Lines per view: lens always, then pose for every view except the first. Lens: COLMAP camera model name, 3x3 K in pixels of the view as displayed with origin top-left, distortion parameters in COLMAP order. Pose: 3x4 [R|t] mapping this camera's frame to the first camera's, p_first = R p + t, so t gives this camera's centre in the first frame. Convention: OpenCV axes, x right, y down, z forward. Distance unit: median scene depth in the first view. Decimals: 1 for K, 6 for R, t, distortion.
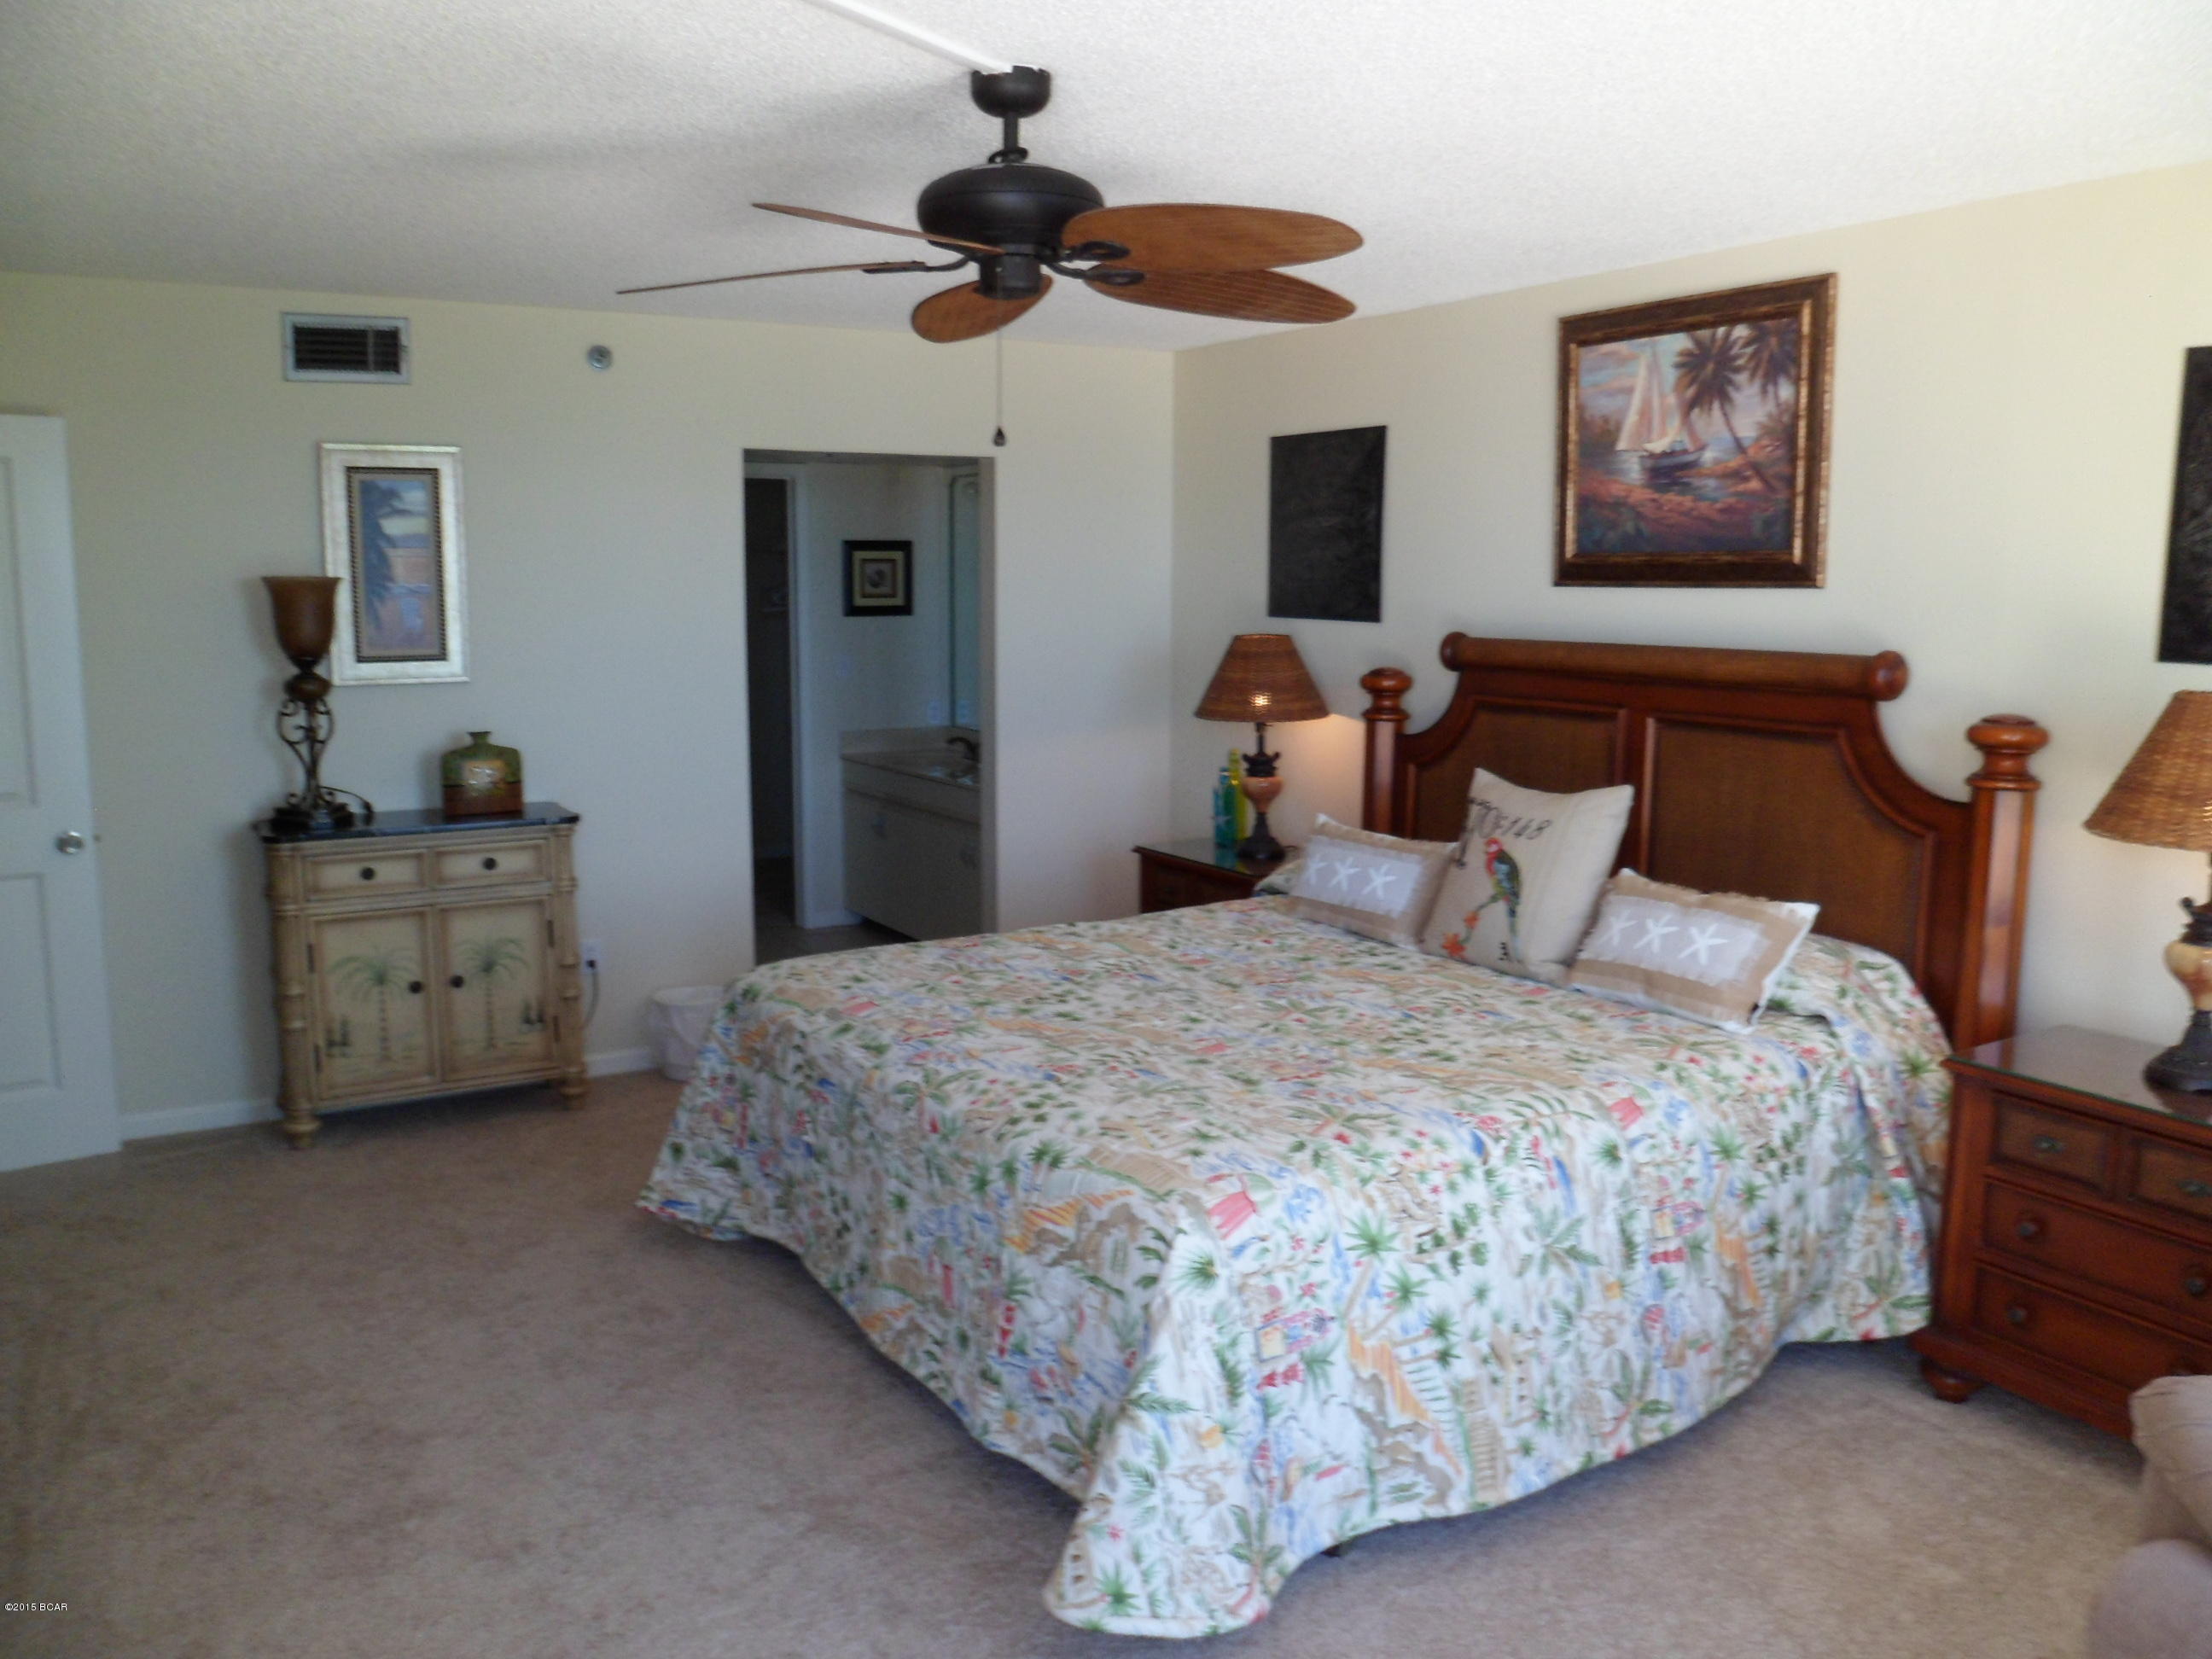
lens RADIAL K [[1675.5, 0, 1106.1], [0, 1675.5, 795.1], [0, 0, 1]] dist [-0.087697, 0.002700]
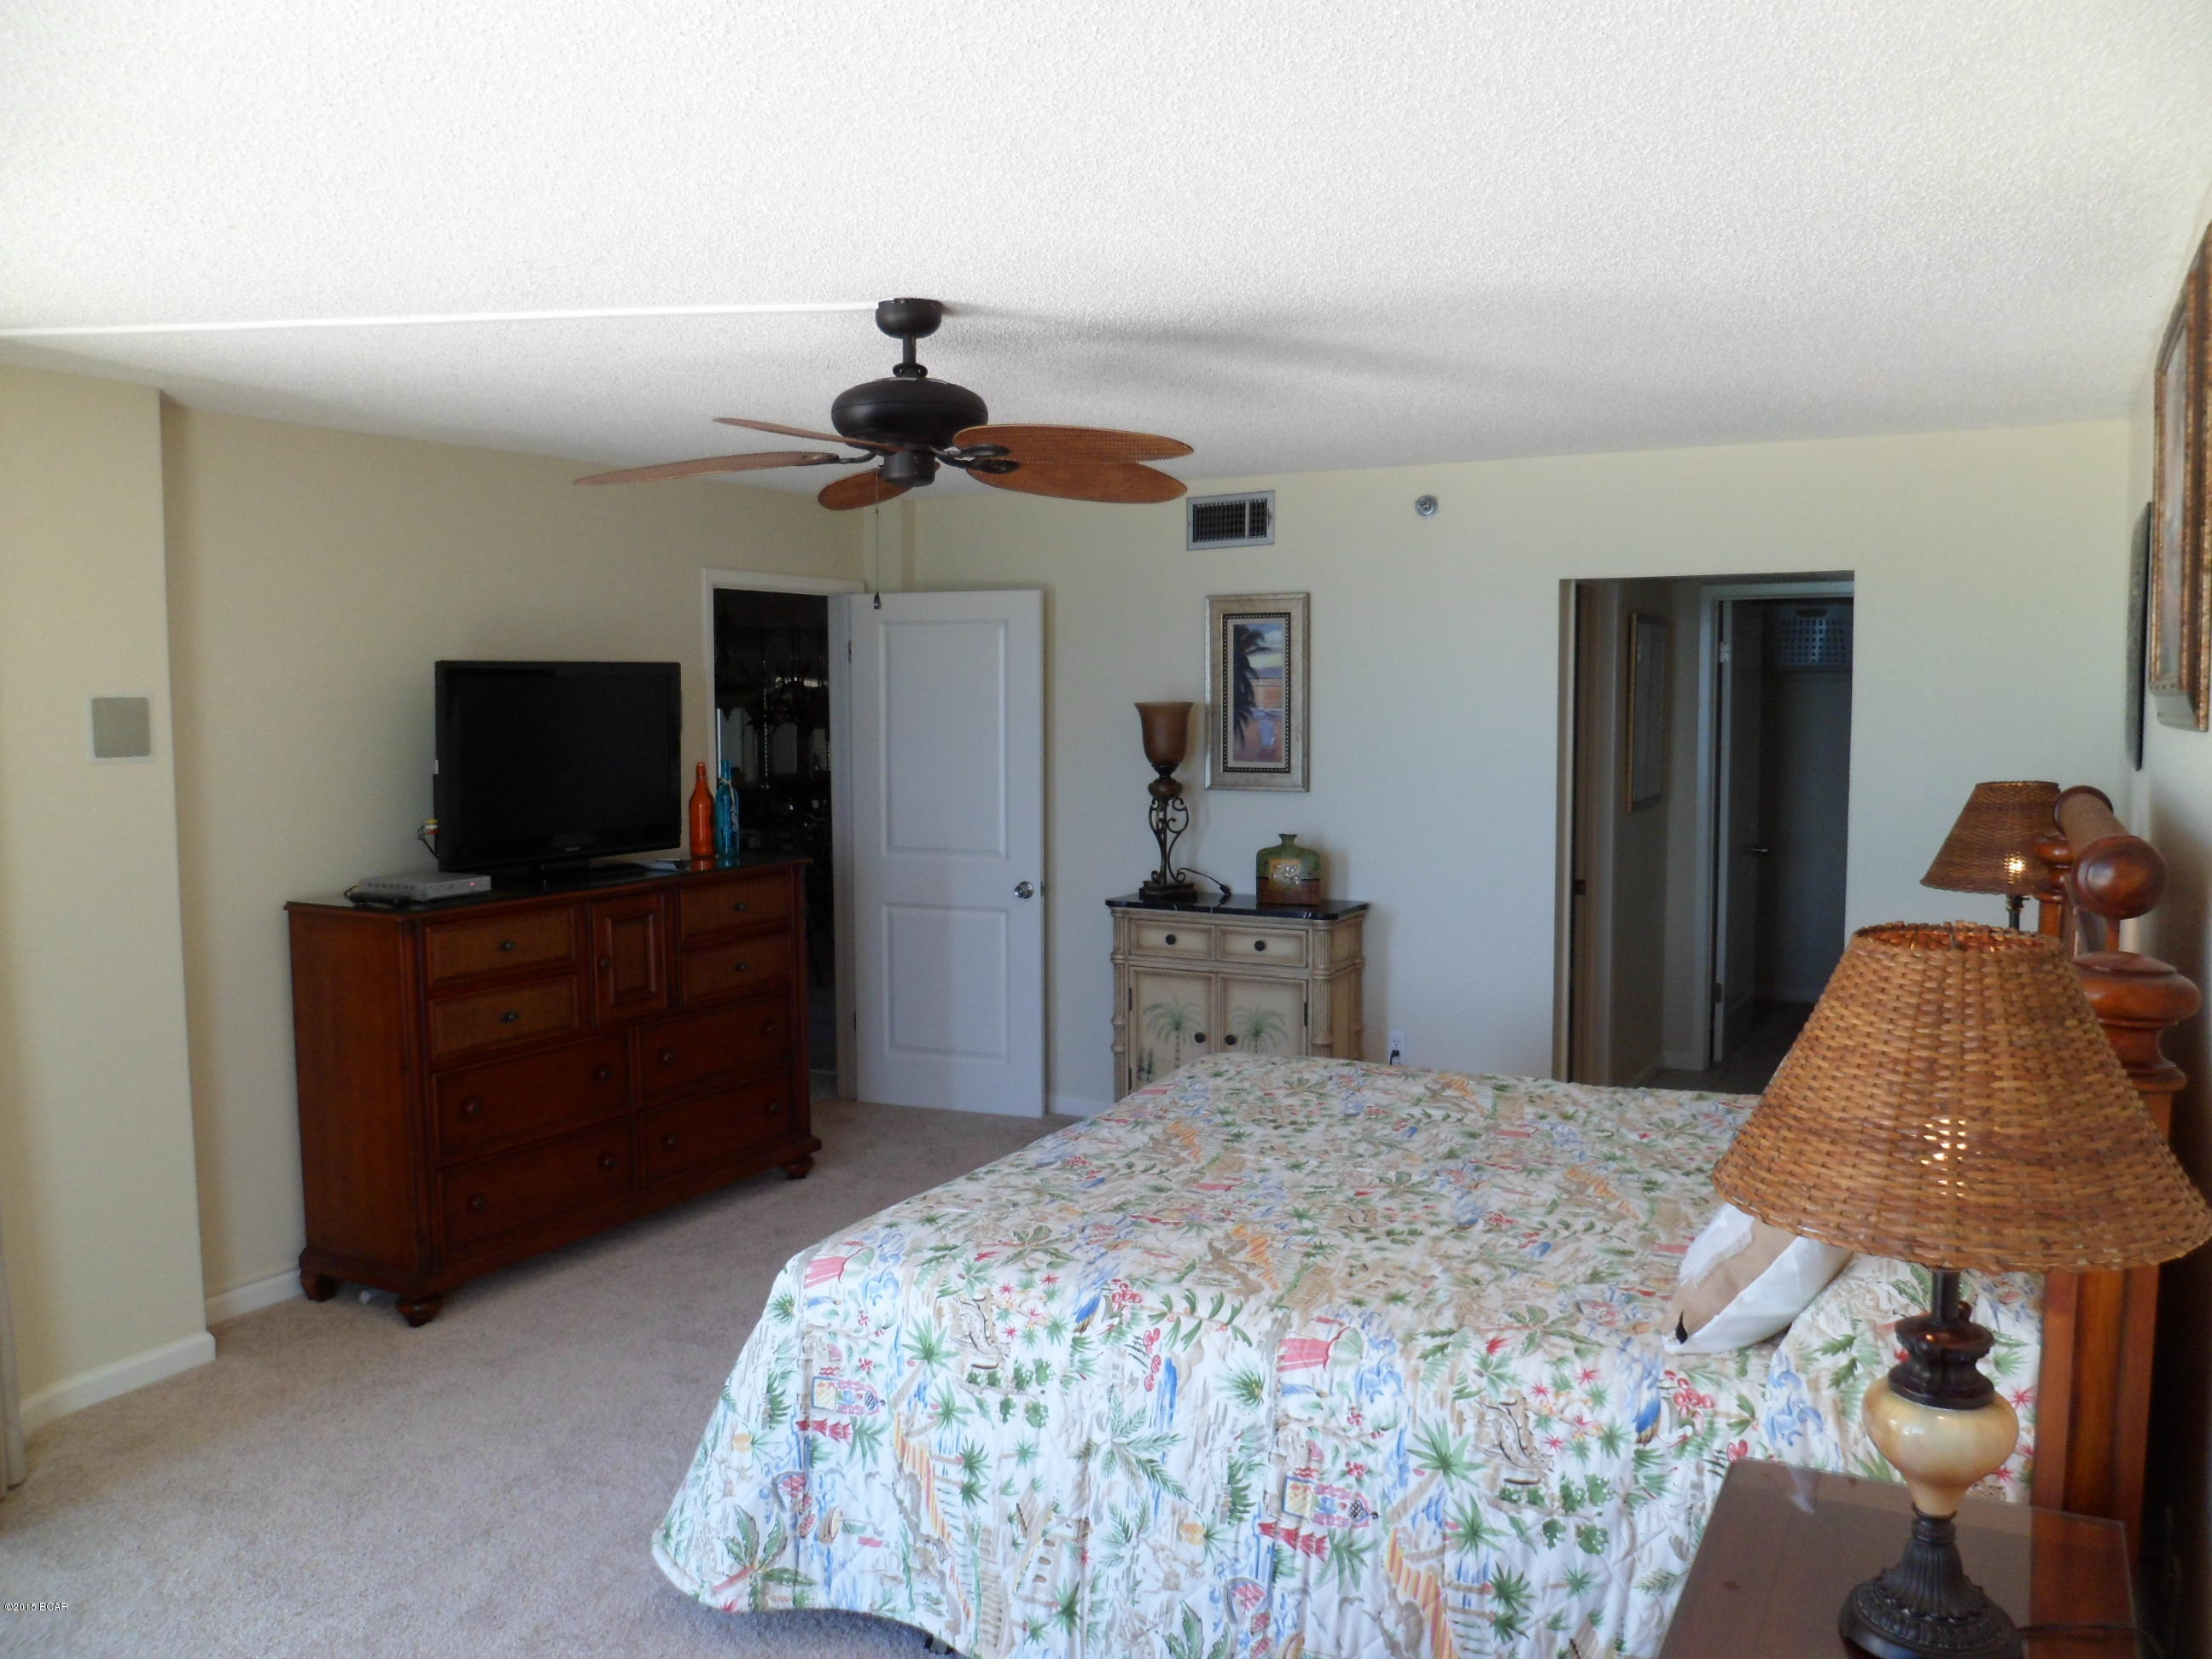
lens RADIAL K [[1655.0, 0, 1106.0], [0, 1655.0, 829.5], [0, 0, 1]] dist [-0.075433, 0.000355]
pose [[0.534771, 0.064886, -0.842502, 0.900418], [-0.103459, 0.994574, 0.010928, -0.068653], [0.838640, 0.081320, 0.538582, 0.425538]]
